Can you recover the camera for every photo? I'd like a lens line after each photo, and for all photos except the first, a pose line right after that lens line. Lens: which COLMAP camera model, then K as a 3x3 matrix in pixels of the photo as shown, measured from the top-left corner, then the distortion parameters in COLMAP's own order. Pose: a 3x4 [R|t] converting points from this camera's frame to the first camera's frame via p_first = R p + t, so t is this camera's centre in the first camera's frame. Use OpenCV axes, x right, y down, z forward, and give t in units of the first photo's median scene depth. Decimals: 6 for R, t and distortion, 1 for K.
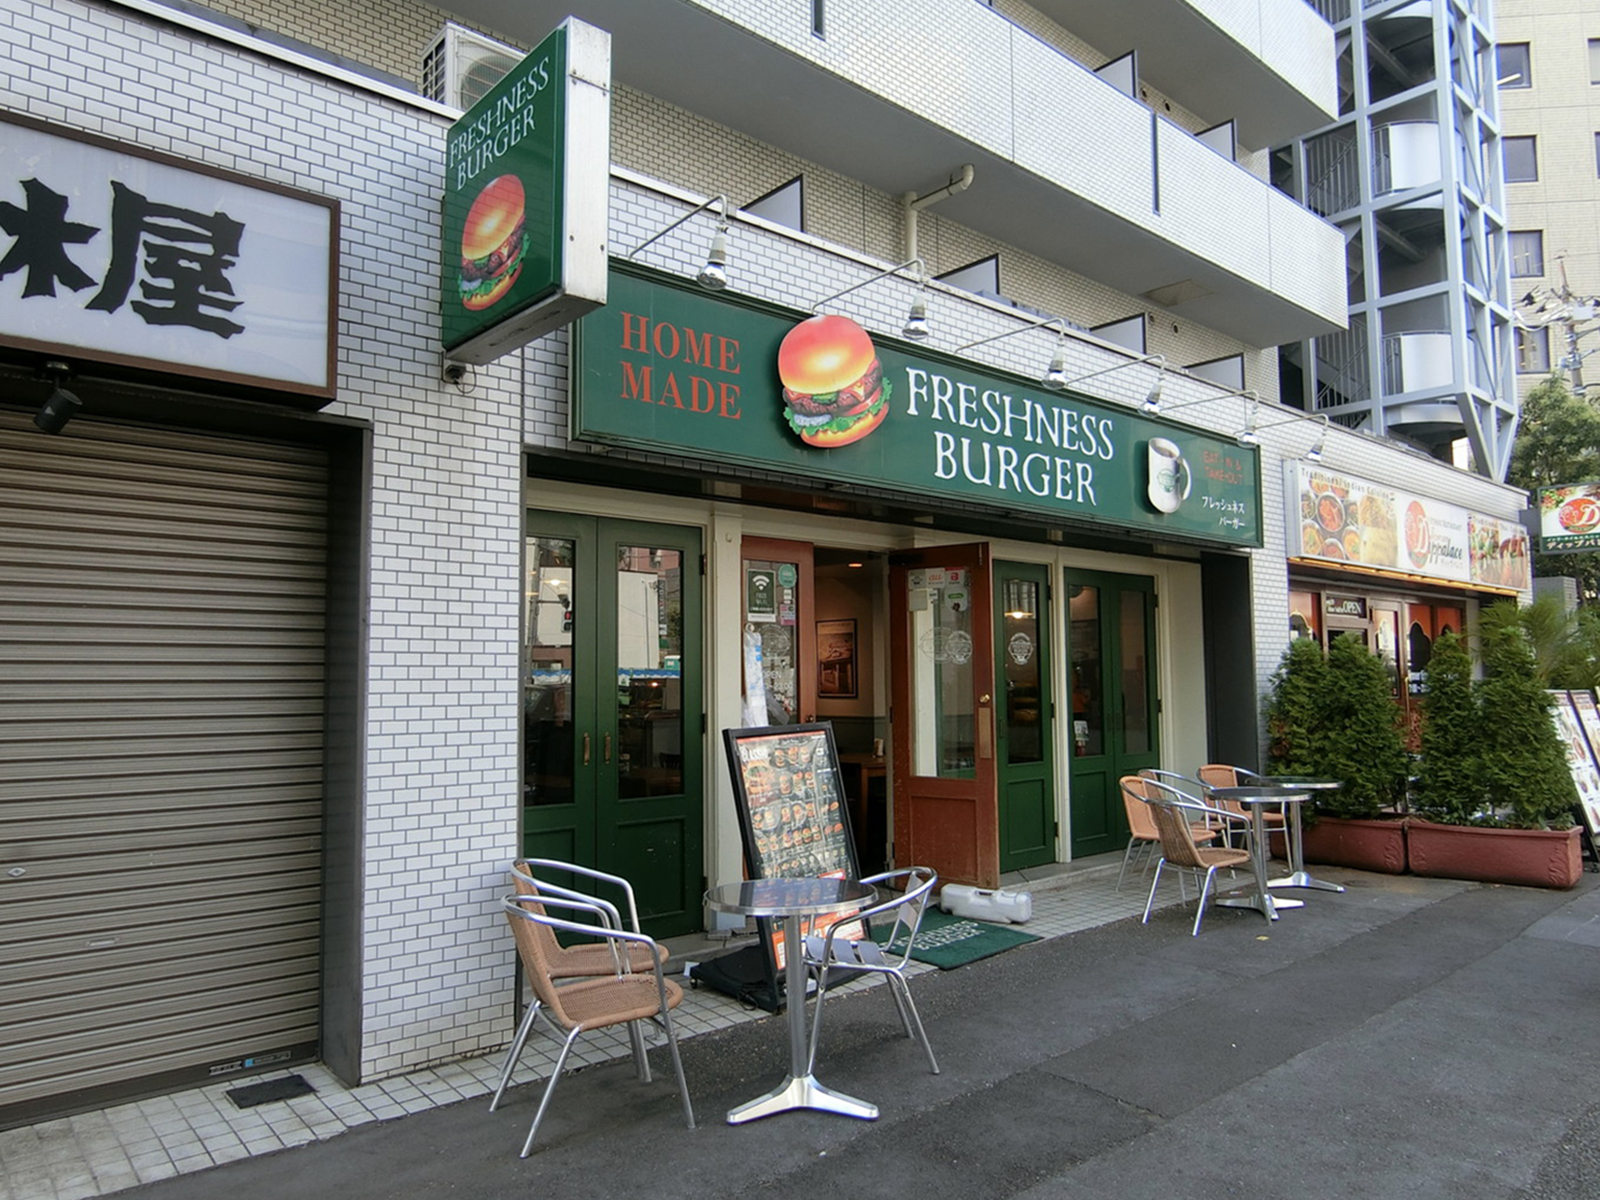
lens RADIAL K [[1006.6, 0, 800.0], [0, 1006.6, 600.0], [0, 0, 1]] dist [0.000294, -0.000412]
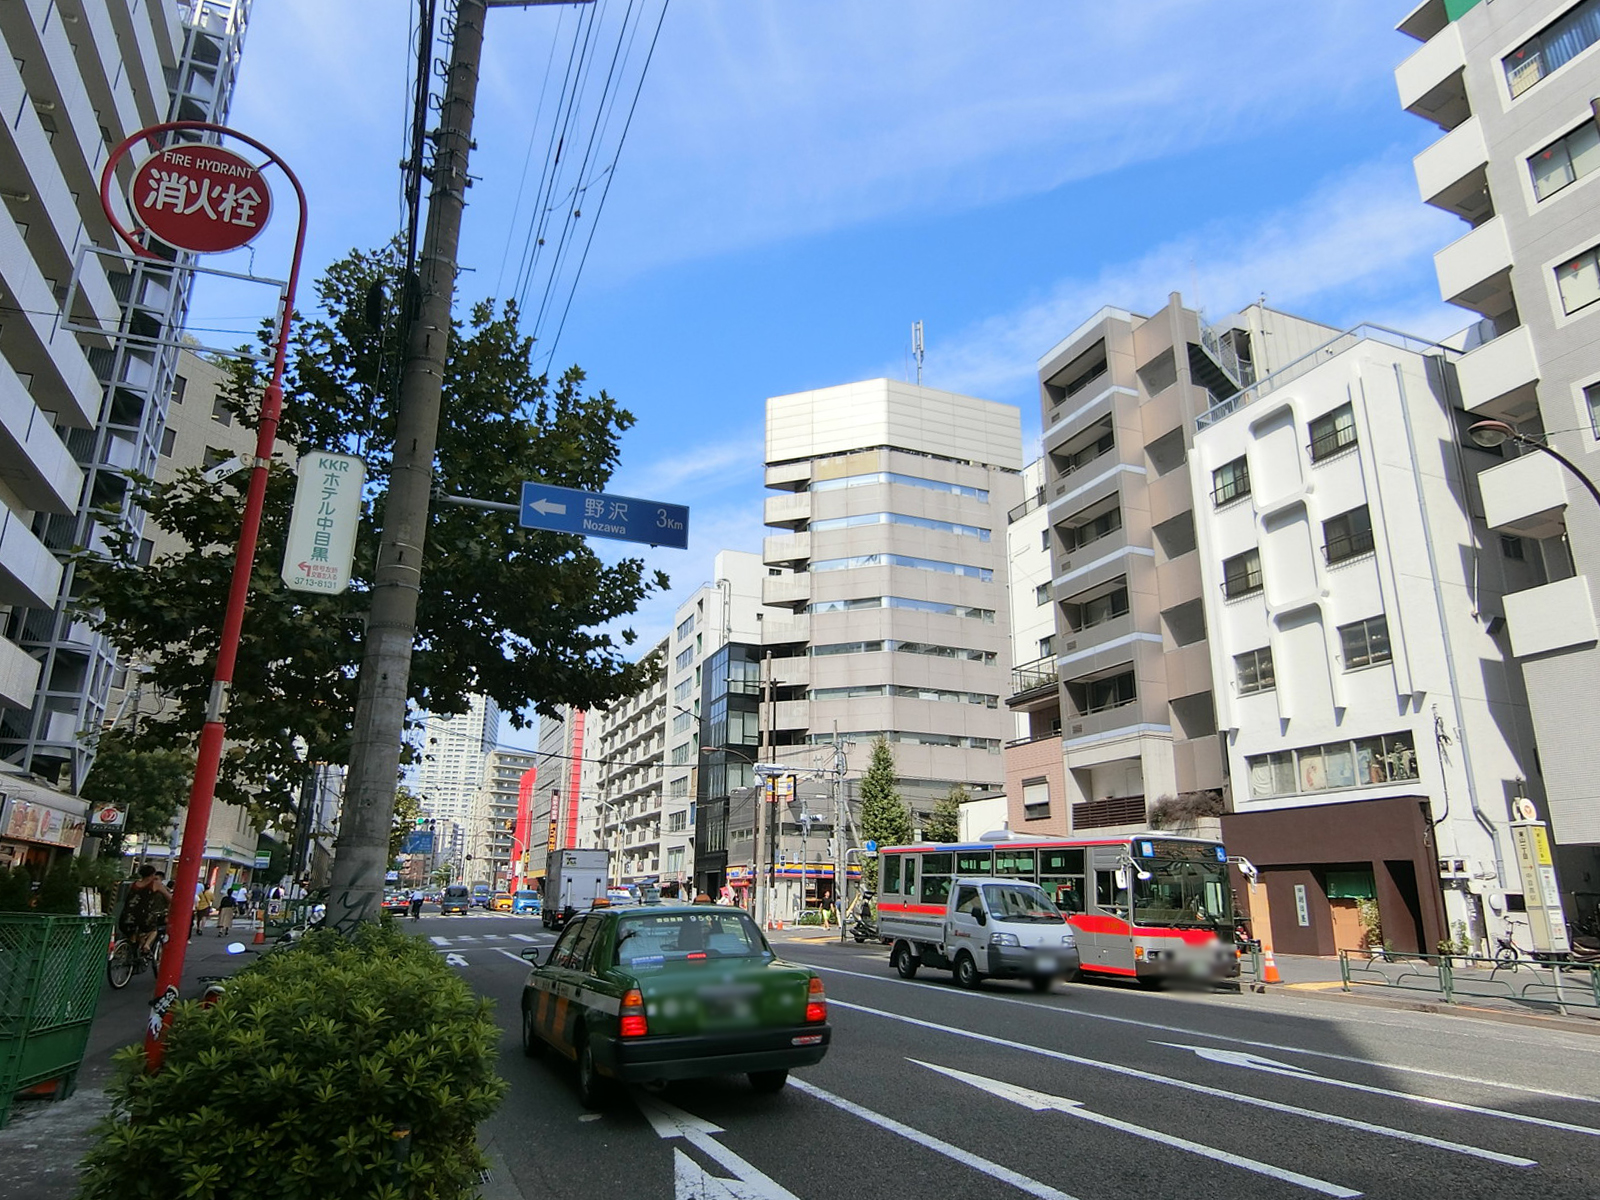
lens RADIAL K [[1006.6, 0, 800.0], [0, 1006.6, 600.0], [0, 0, 1]] dist [0.000294, -0.000412]
pose [[0.308013, 0.282331, 0.908525, -0.922775], [-0.085880, 0.959305, -0.268996, -0.063762], [-0.947498, 0.004830, 0.319725, -1.178181]]
